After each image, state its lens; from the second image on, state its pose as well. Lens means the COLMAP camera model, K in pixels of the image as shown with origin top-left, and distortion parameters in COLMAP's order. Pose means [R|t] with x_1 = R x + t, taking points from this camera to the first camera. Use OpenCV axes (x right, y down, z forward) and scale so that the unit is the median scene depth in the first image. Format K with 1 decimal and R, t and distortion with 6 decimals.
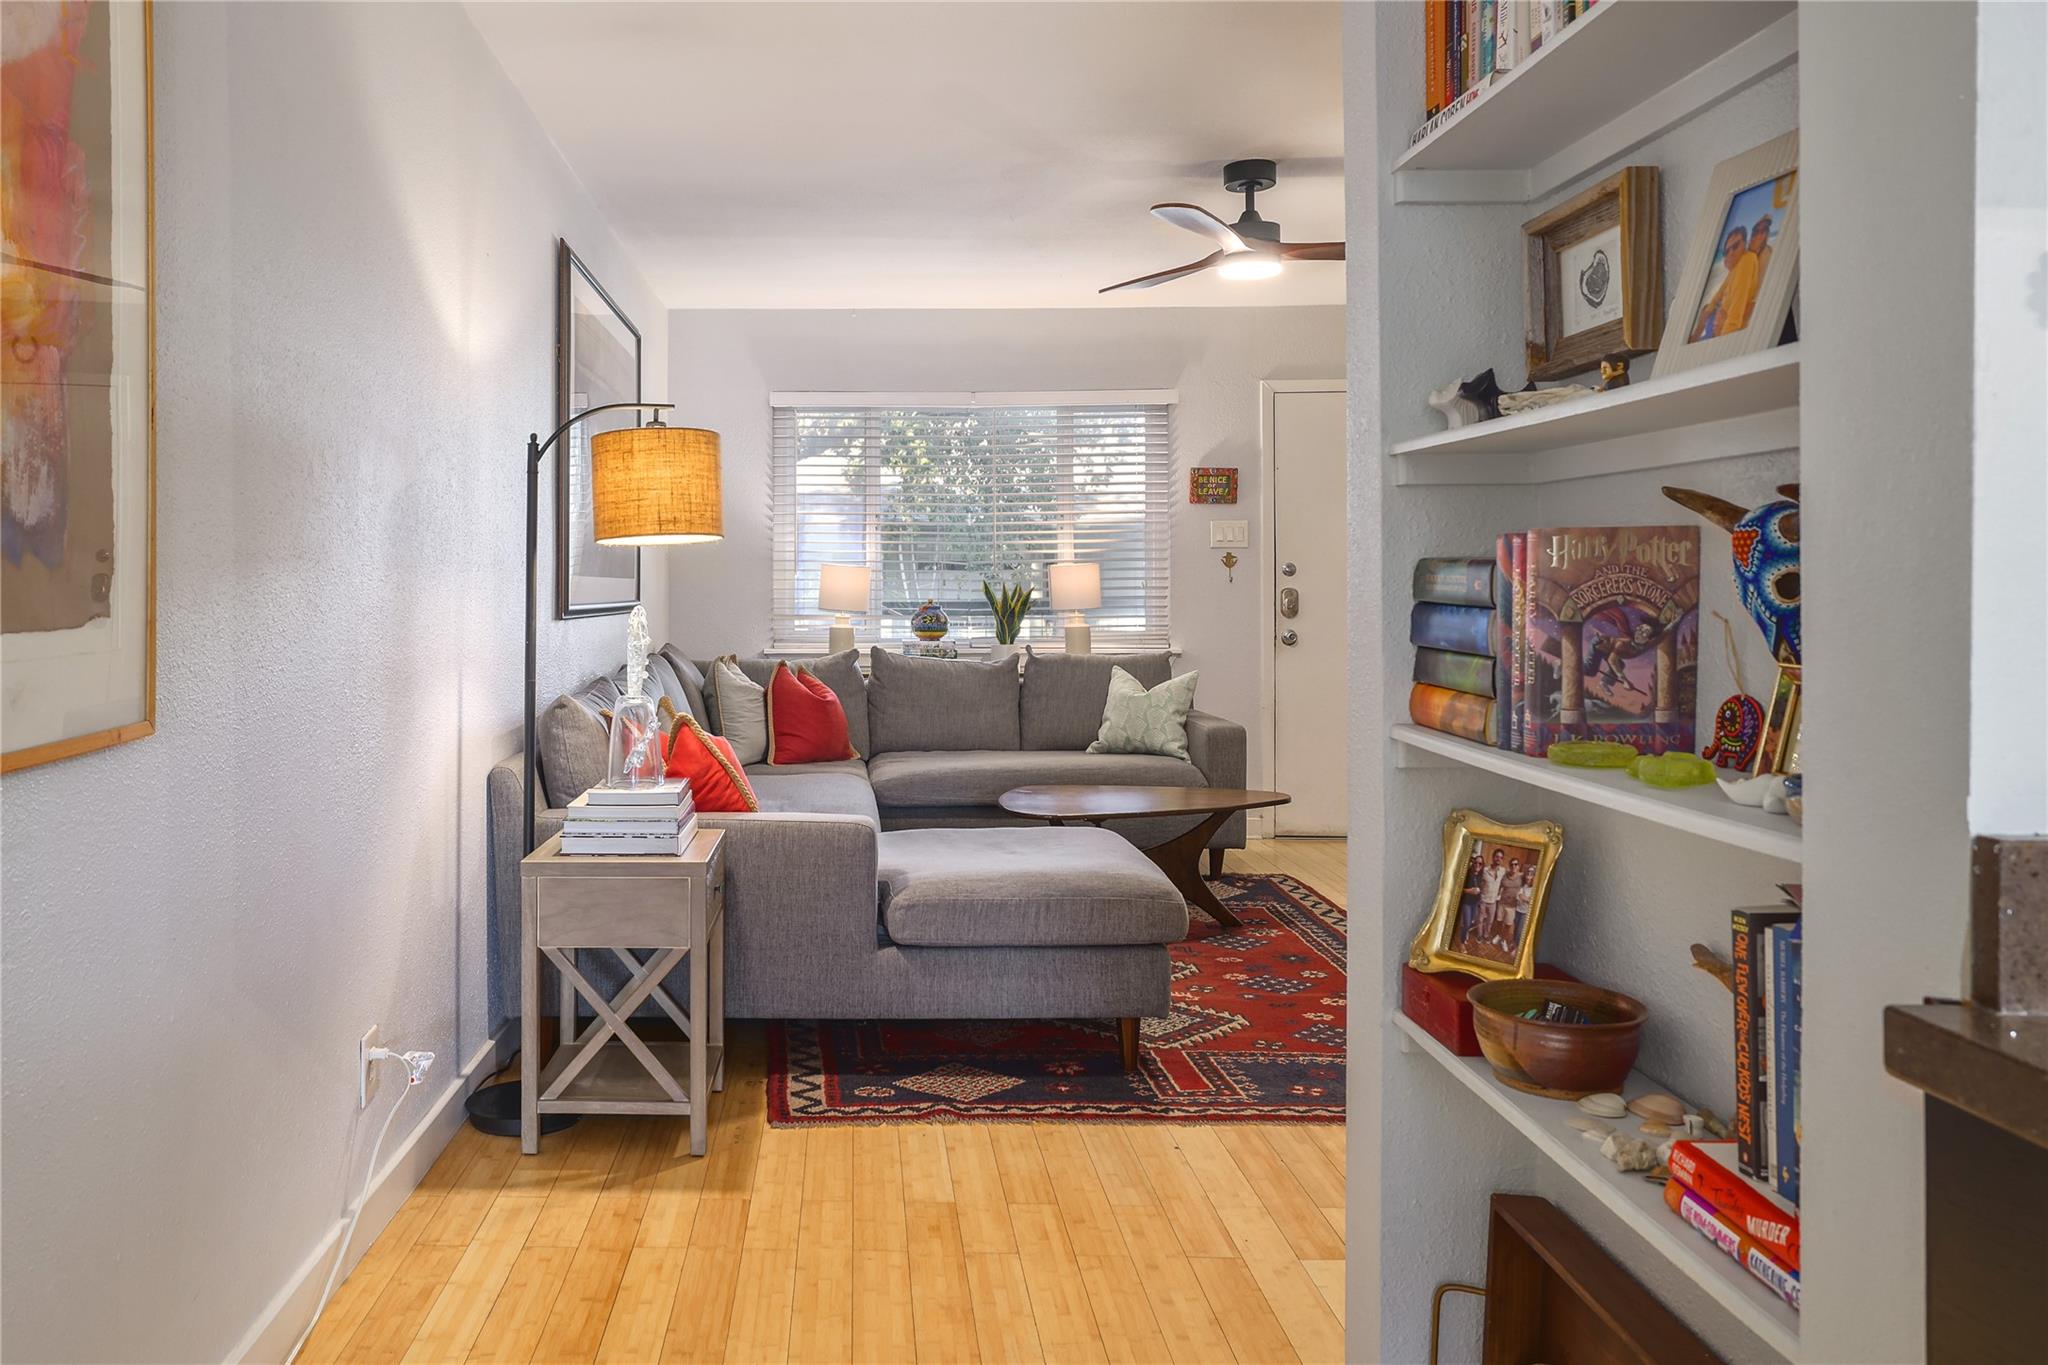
lens RADIAL K [[1467.0, 0, 821.0], [0, 1467.0, 605.4], [0, 0, 1]] dist [-0.000987, -0.005898]
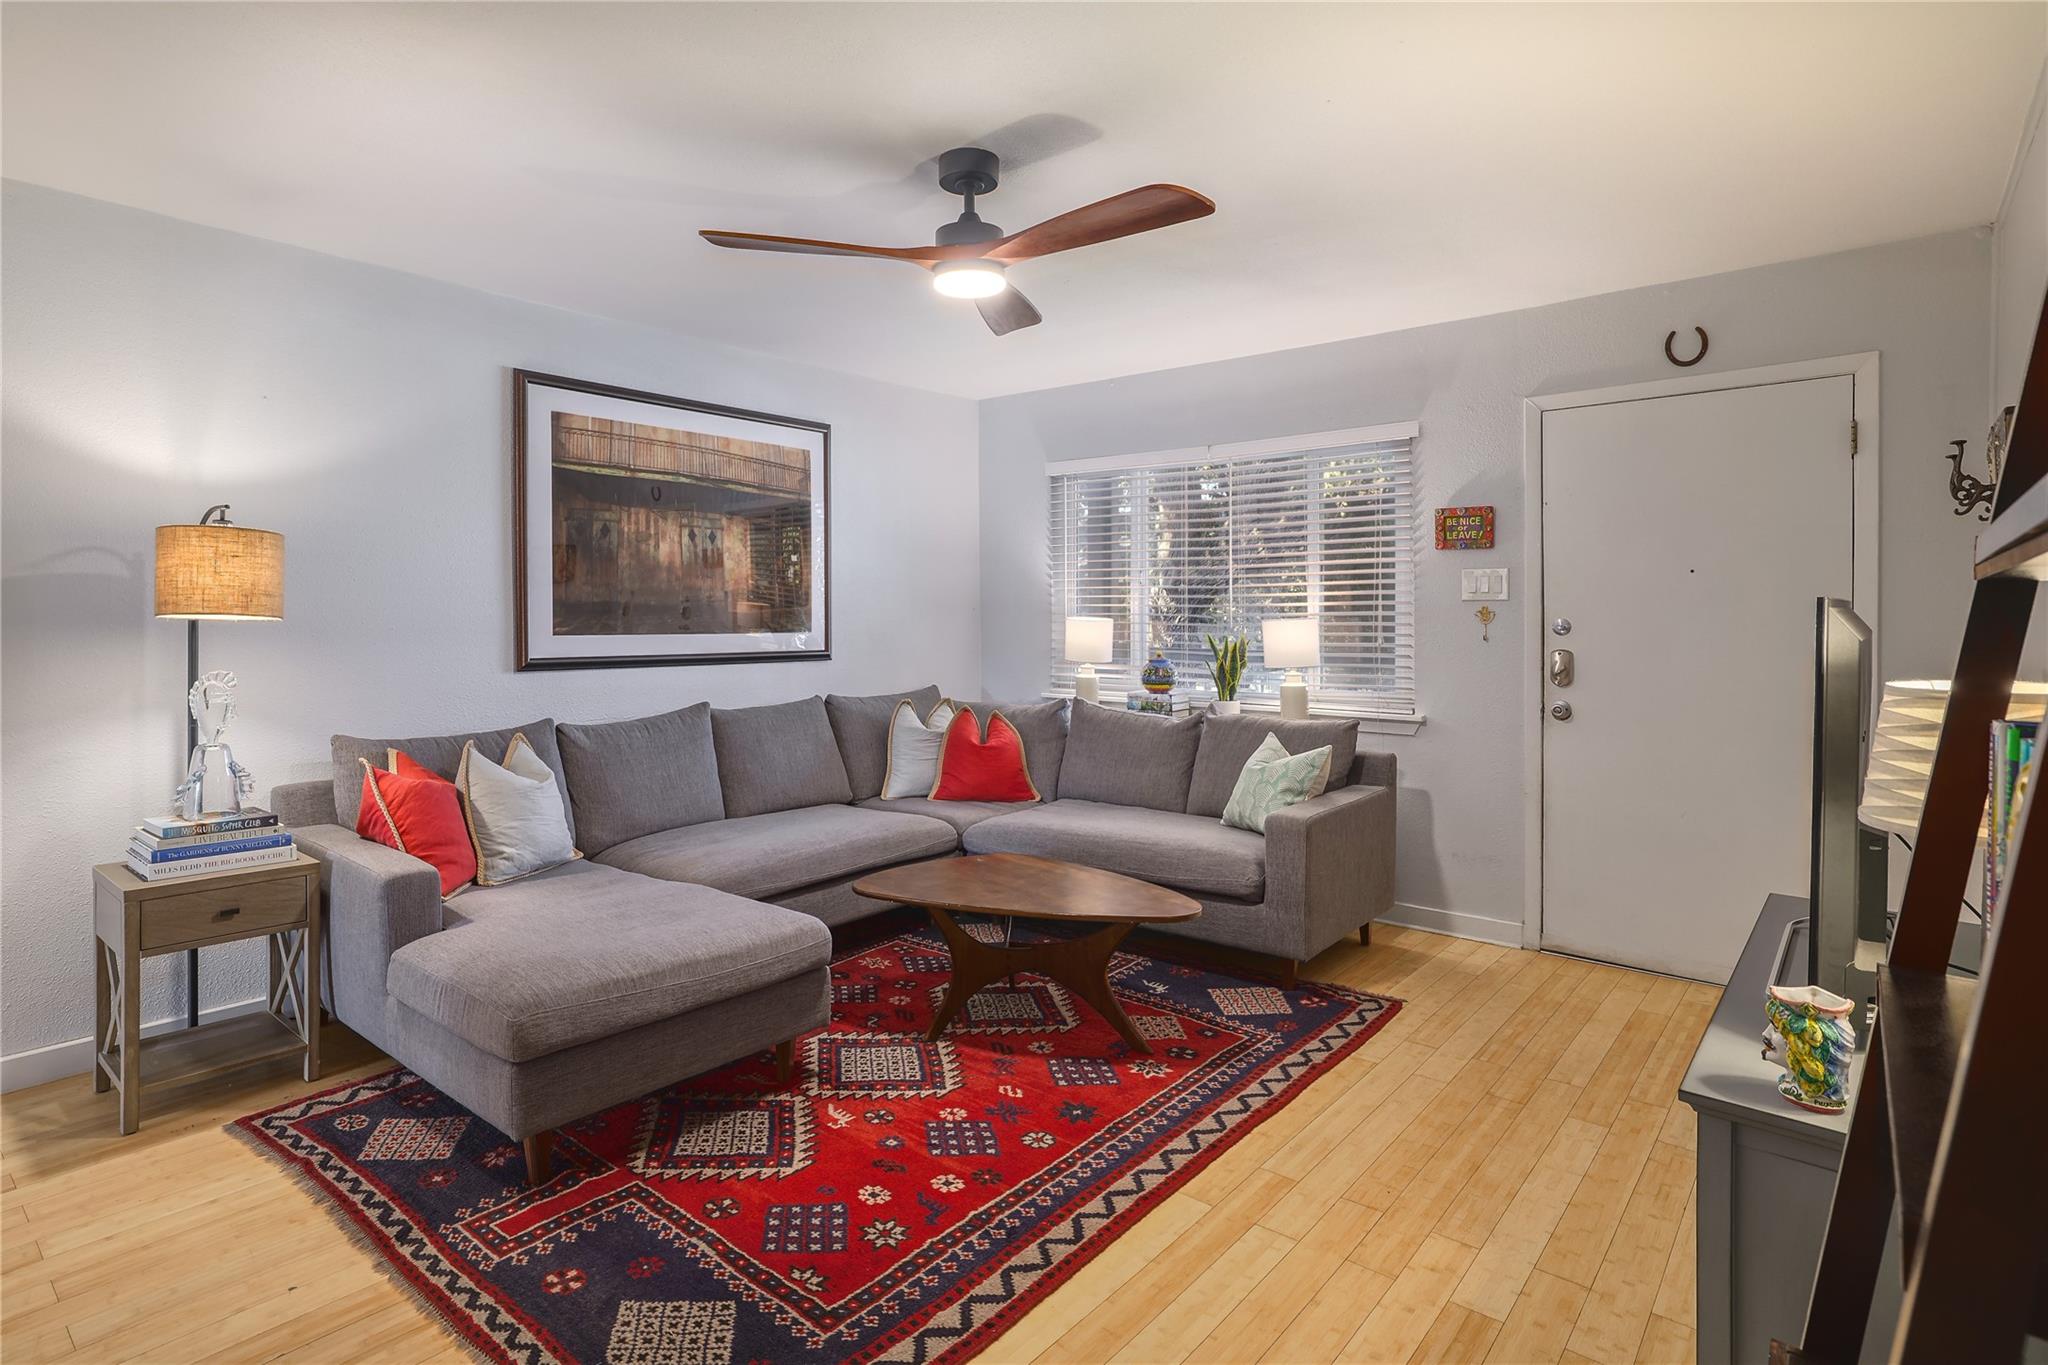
lens RADIAL K [[1060.7, 0, 947.9], [0, 1060.7, 638.1], [0, 0, 1]] dist [-0.003823, 0.006800]
pose [[0.771939, 0.016274, -0.635489, 0.724707], [-0.011967, 0.999867, 0.011069, -0.034869], [0.635584, -0.000939, 0.772031, 0.559691]]
